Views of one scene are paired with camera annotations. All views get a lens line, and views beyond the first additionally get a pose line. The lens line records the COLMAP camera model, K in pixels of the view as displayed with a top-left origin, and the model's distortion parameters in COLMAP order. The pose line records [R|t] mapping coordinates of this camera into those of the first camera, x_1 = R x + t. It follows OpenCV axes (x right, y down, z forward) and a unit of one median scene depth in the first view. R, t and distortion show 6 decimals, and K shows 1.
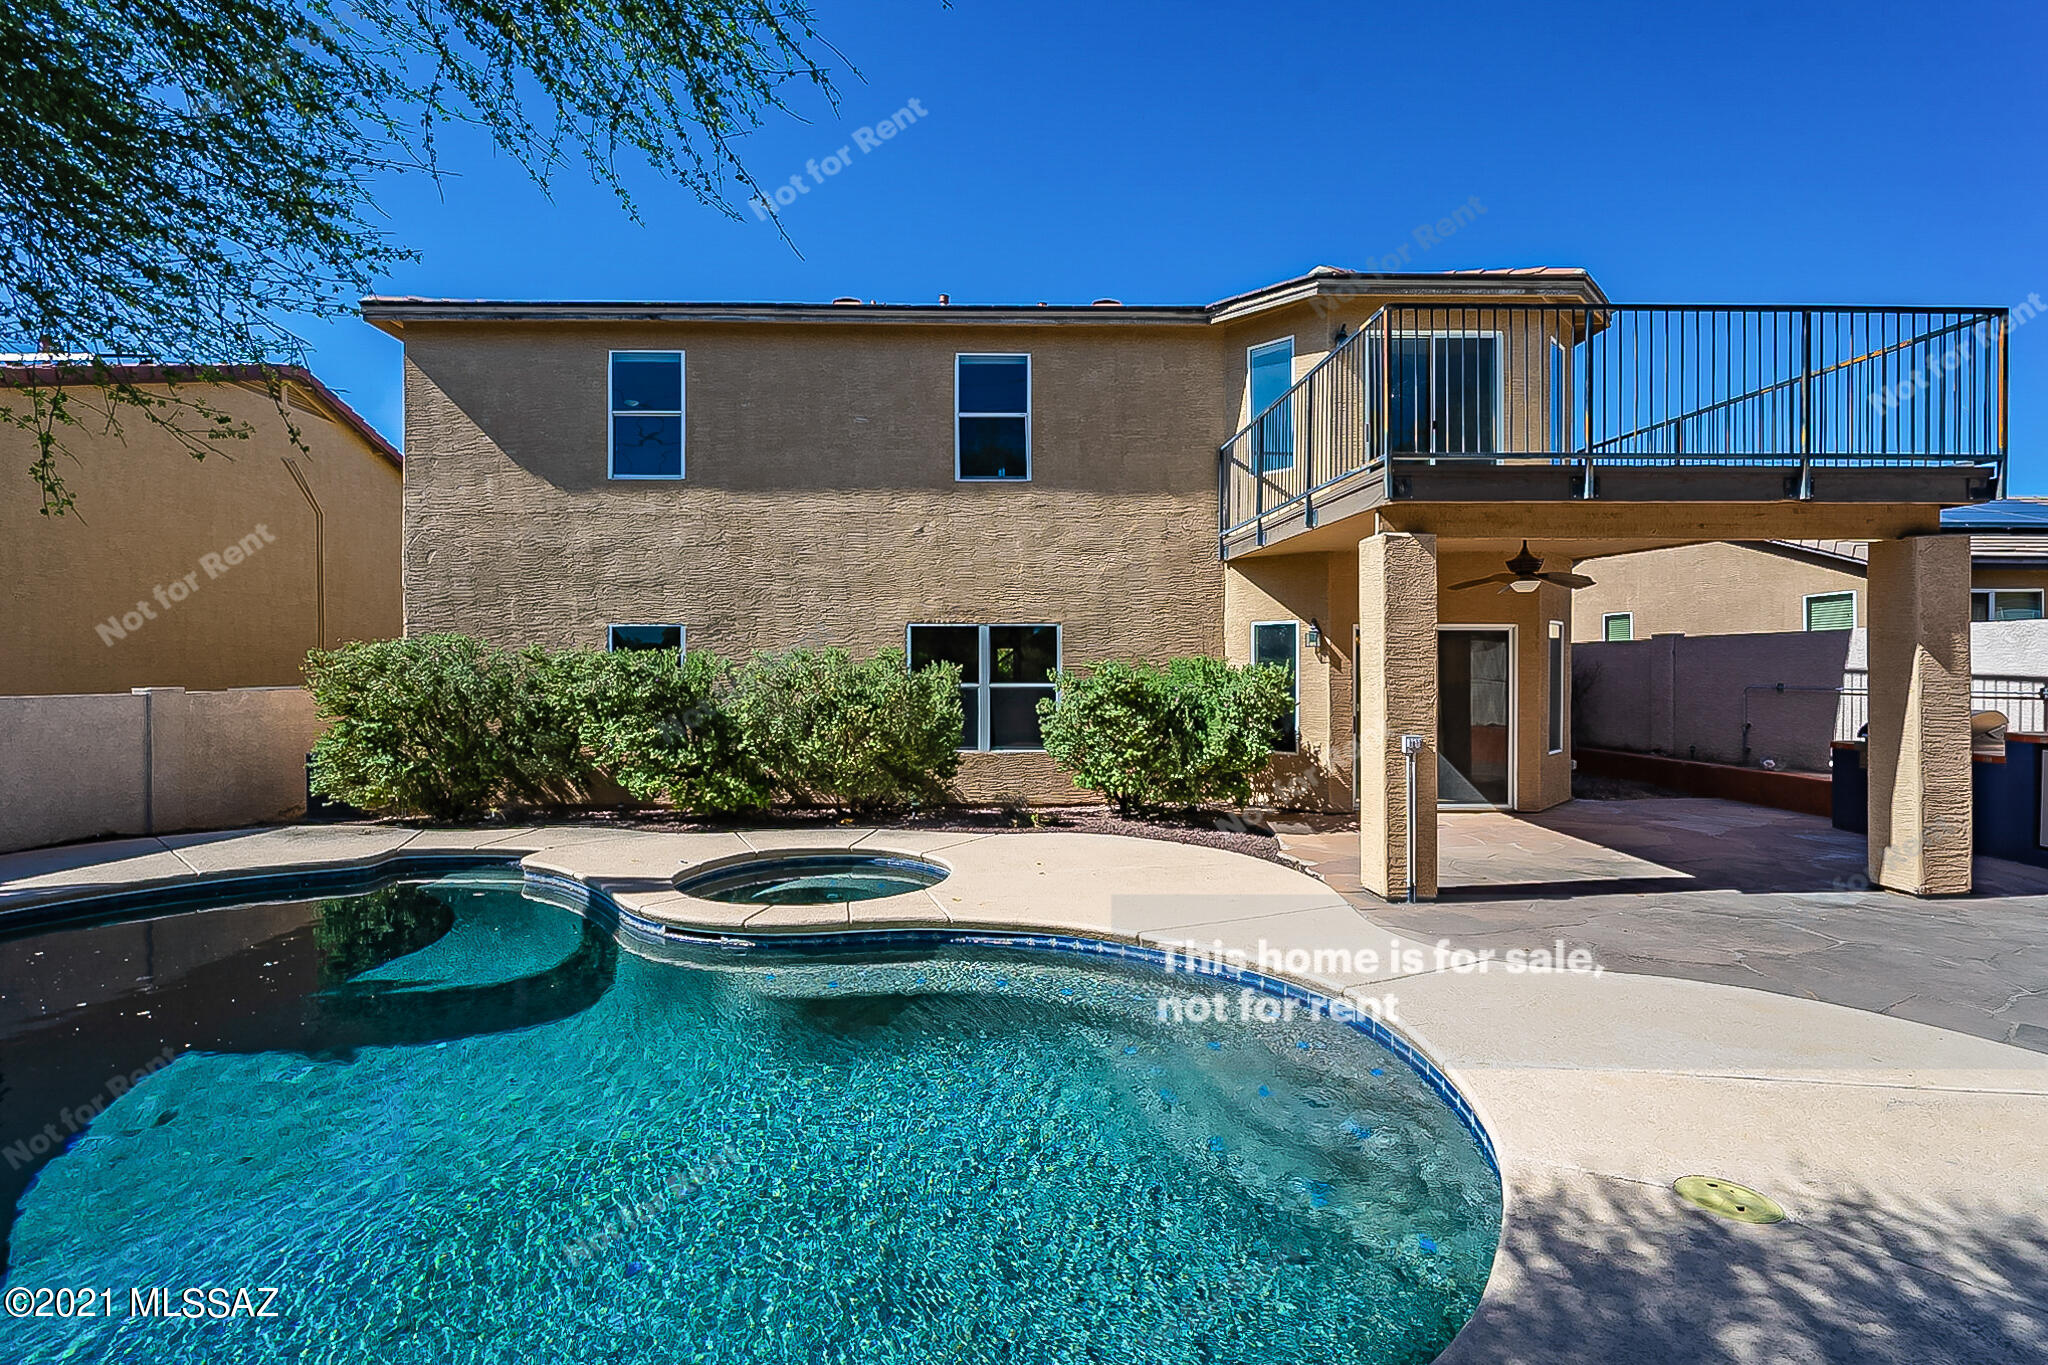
lens RADIAL K [[944.6, 0, 1024.0], [0, 944.6, 682.5], [0, 0, 1]] dist [-0.044615, 0.000225]
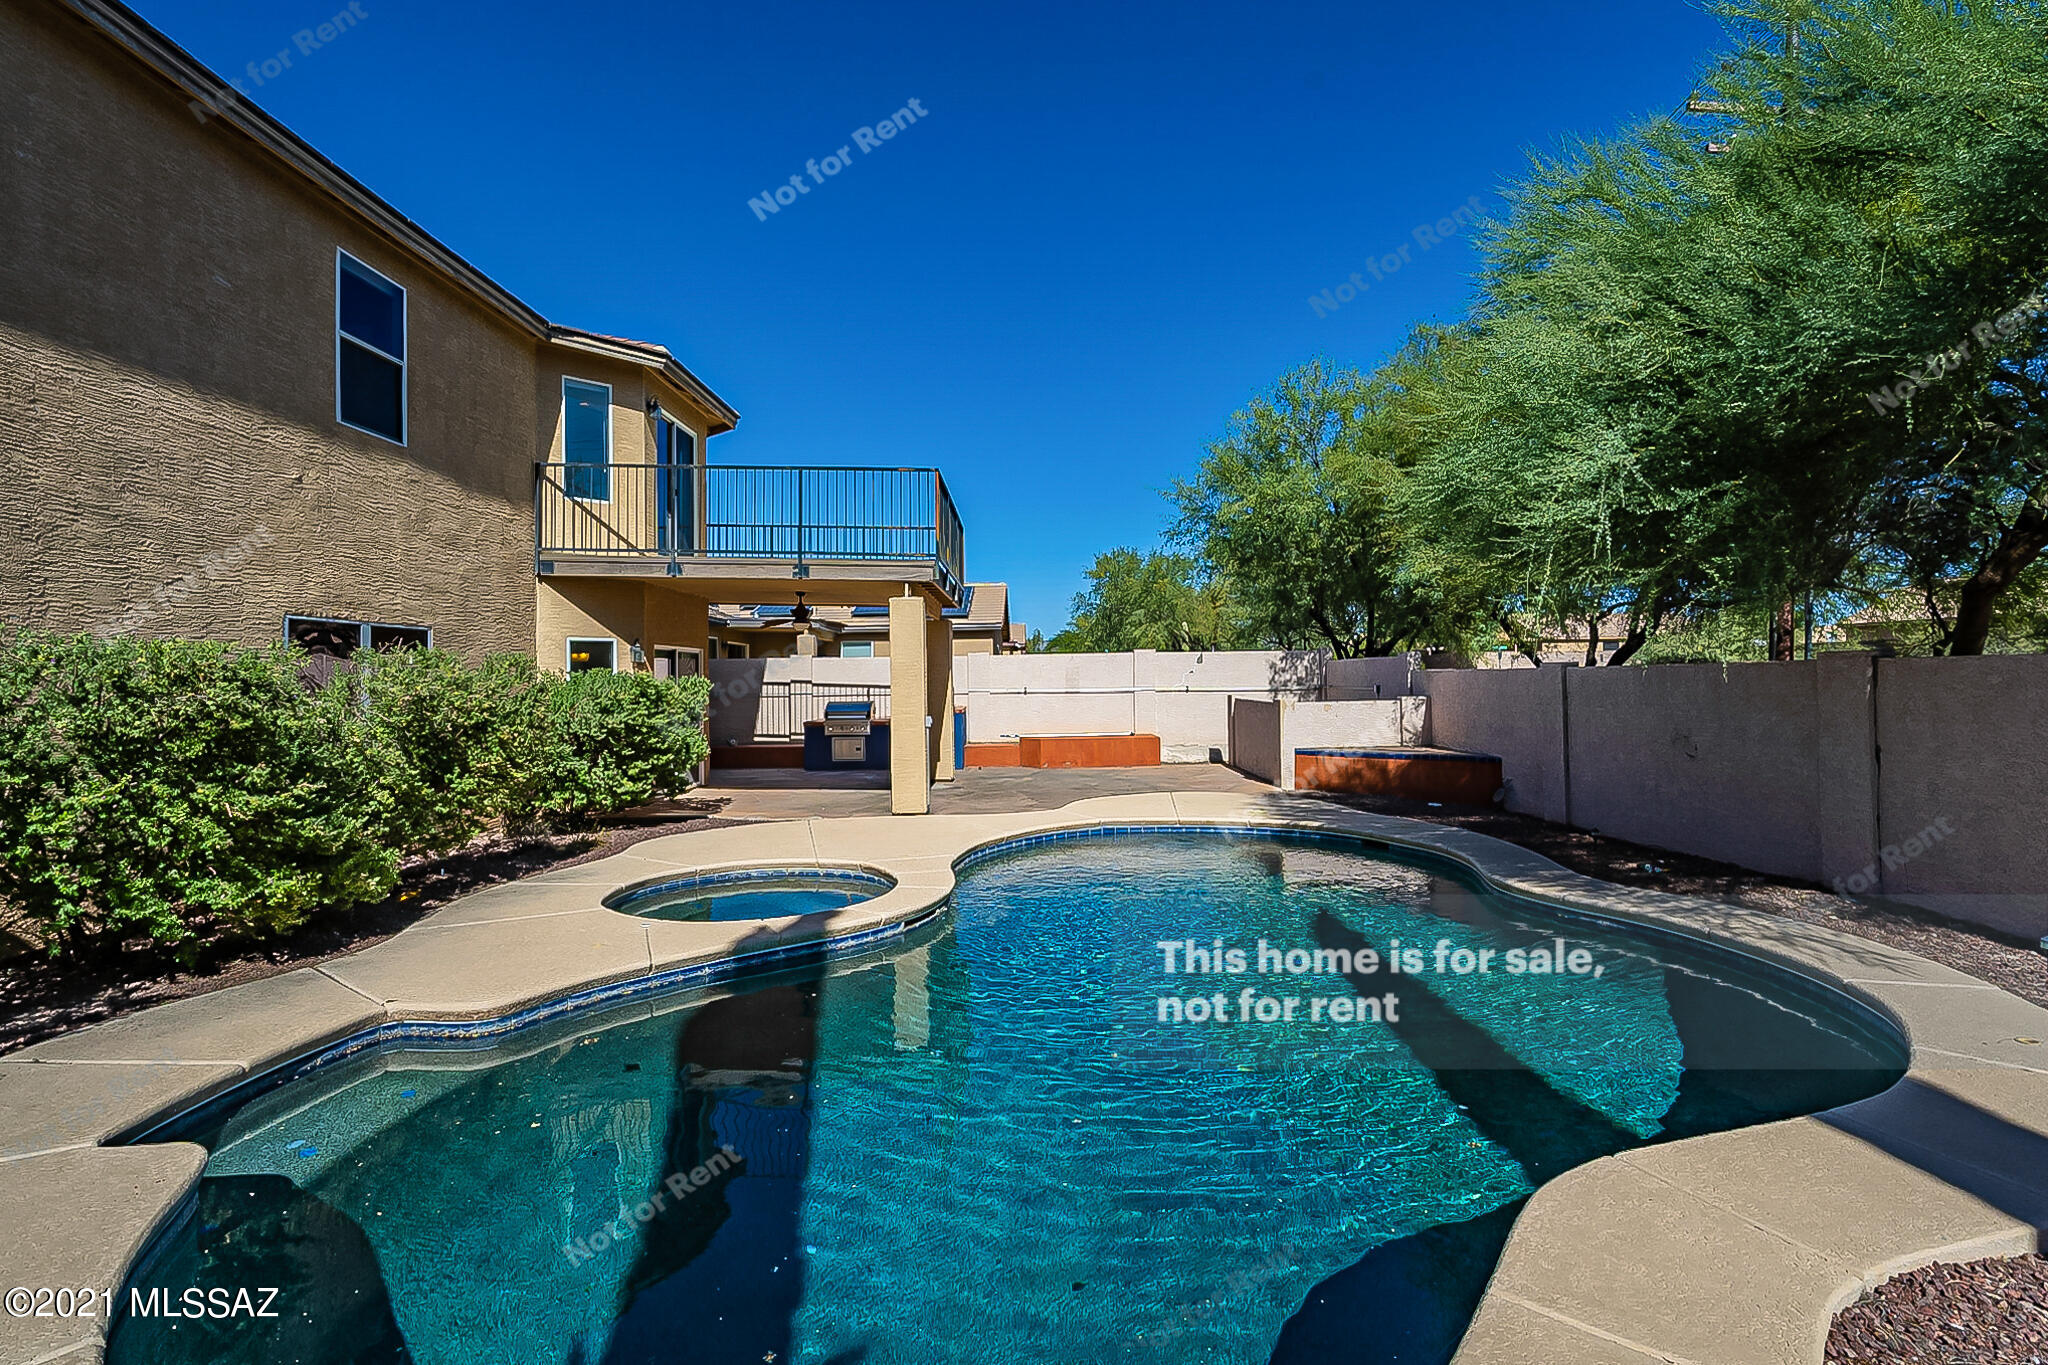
lens RADIAL K [[937.2, 0, 1026.9], [0, 937.2, 687.0], [0, 0, 1]] dist [0.001891, 0.000235]
pose [[0.024619, -0.004078, 0.999689, -0.785228], [0.010200, 0.999941, 0.003828, -0.006992], [-0.999645, 0.010102, 0.024659, 0.452270]]
